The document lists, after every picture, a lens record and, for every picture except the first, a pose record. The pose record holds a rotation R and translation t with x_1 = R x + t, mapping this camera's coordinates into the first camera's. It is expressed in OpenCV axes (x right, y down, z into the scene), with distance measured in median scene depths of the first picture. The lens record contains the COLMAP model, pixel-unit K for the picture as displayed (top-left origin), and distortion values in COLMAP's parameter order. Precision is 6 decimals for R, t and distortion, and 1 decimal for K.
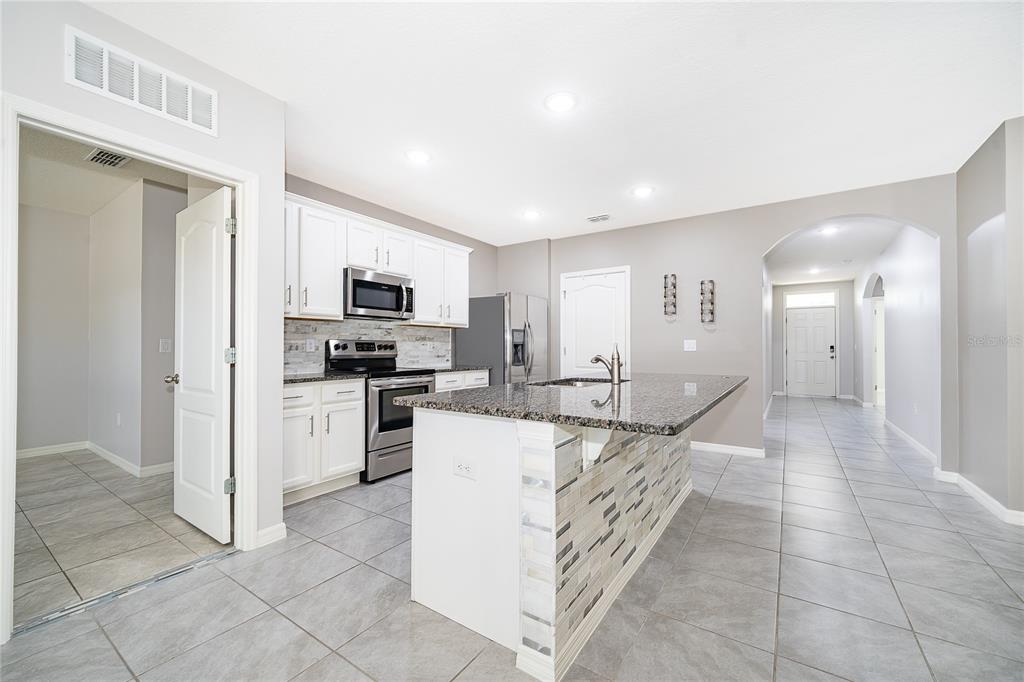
lens RADIAL K [[411.8, 0, 508.2], [0, 411.8, 343.4], [0, 0, 1]] dist [-0.001572, -0.000035]
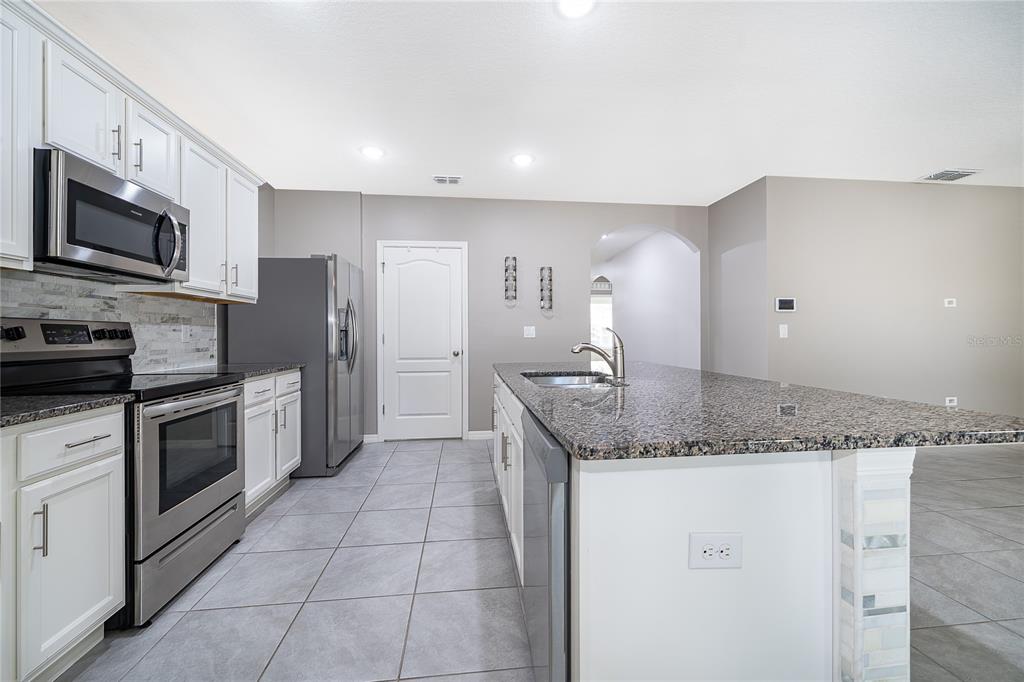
lens RADIAL K [[419.6, 0, 513.8], [0, 419.6, 332.3], [0, 0, 1]] dist [-0.002225, -0.000345]
pose [[0.751810, 0.000195, 0.659380, -0.267082], [-0.002240, 0.999995, 0.002258, 0.004217], [-0.659376, -0.003174, 0.751806, 0.301188]]
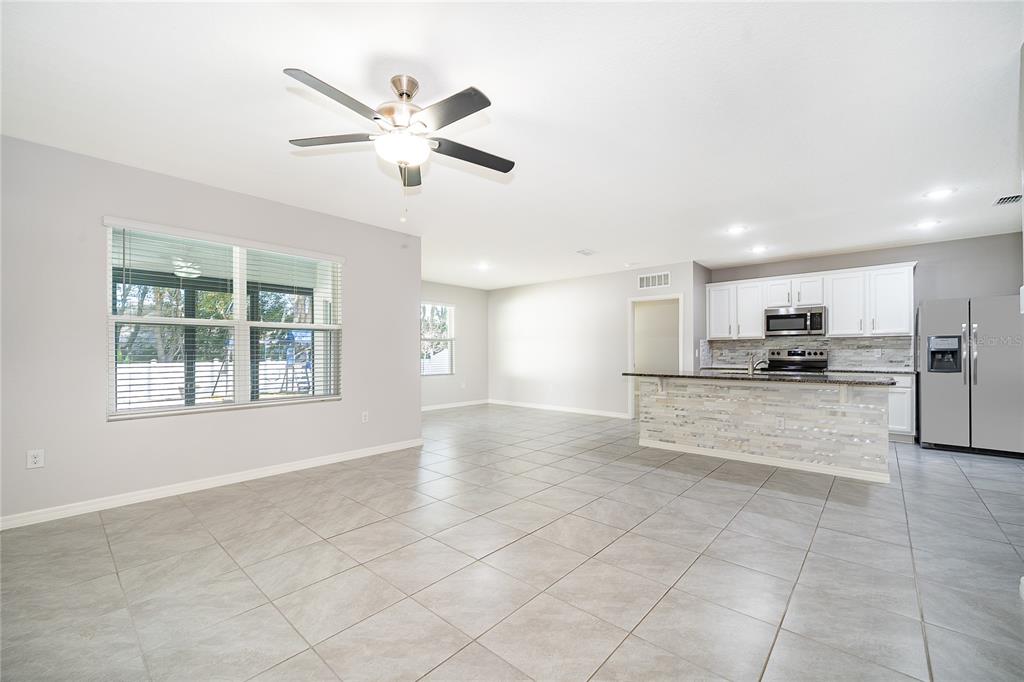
lens RADIAL K [[412.8, 0, 517.5], [0, 412.8, 357.1], [0, 0, 1]] dist [0.000851, 0.000171]
pose [[-0.118462, 0.011926, -0.992887, 1.303721], [0.011956, 0.999873, 0.010583, -0.007187], [0.992887, -0.010617, -0.118590, 0.118284]]
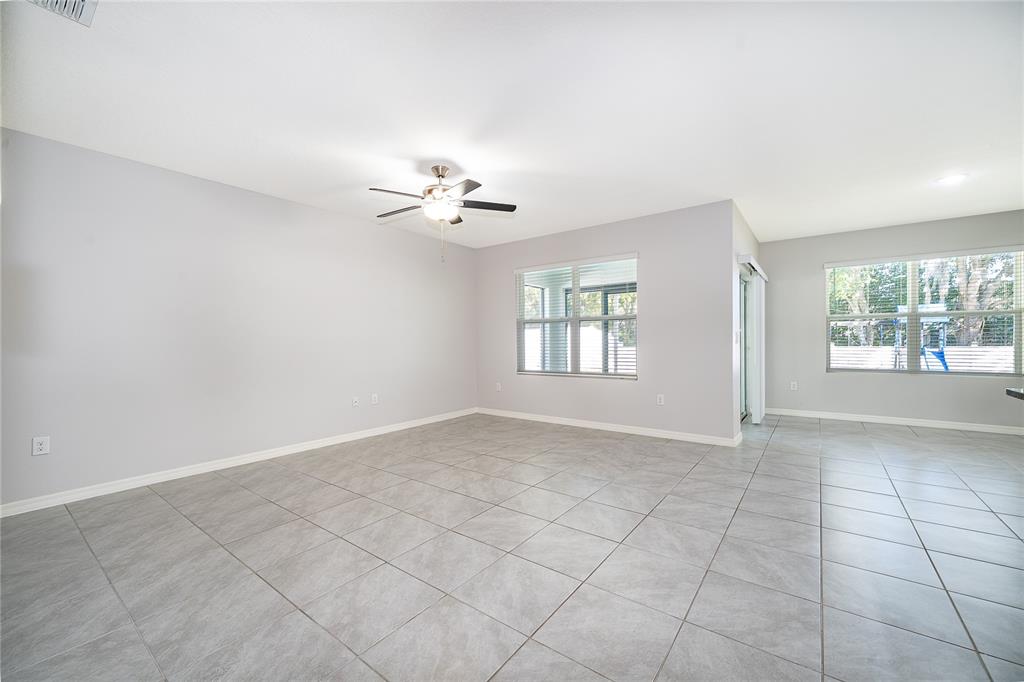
lens RADIAL K [[411.8, 0, 508.2], [0, 411.8, 343.4], [0, 0, 1]] dist [-0.001572, -0.000035]
pose [[-0.998979, 0.006567, 0.044701, 0.627287], [0.006477, 0.999977, -0.002170, 0.003479], [-0.044714, -0.001878, -0.998998, 0.740426]]
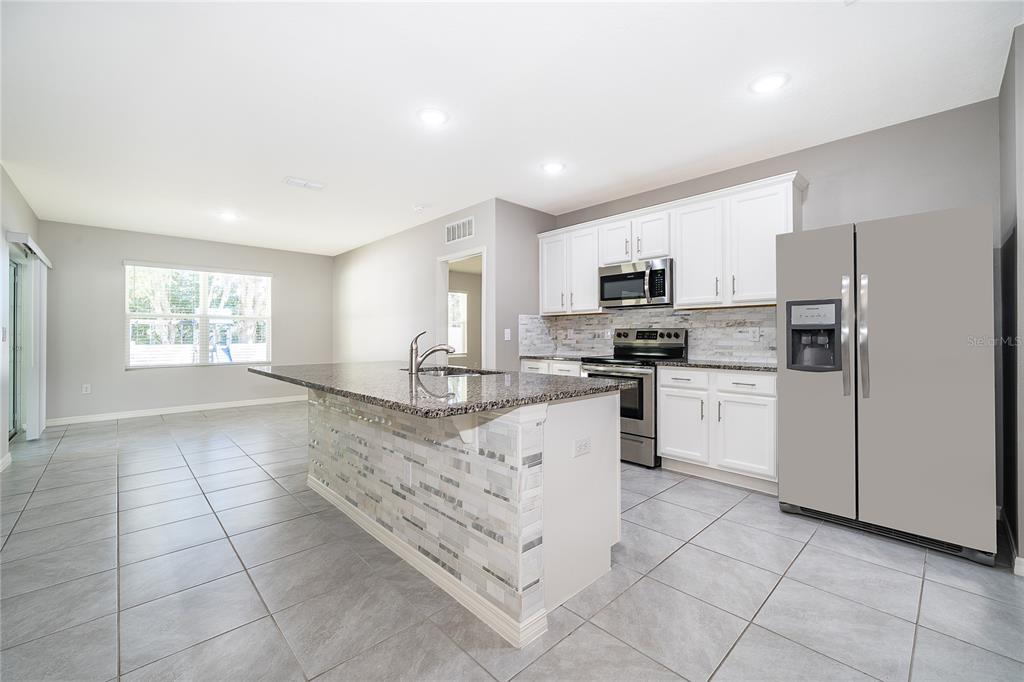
lens RADIAL K [[419.6, 0, 513.8], [0, 419.6, 332.3], [0, 0, 1]] dist [-0.002225, -0.000345]
pose [[-0.209636, -0.008236, -0.977745, 0.708183], [0.011870, 0.999869, -0.010967, 0.008633], [0.977708, -0.013904, -0.209510, 0.860574]]
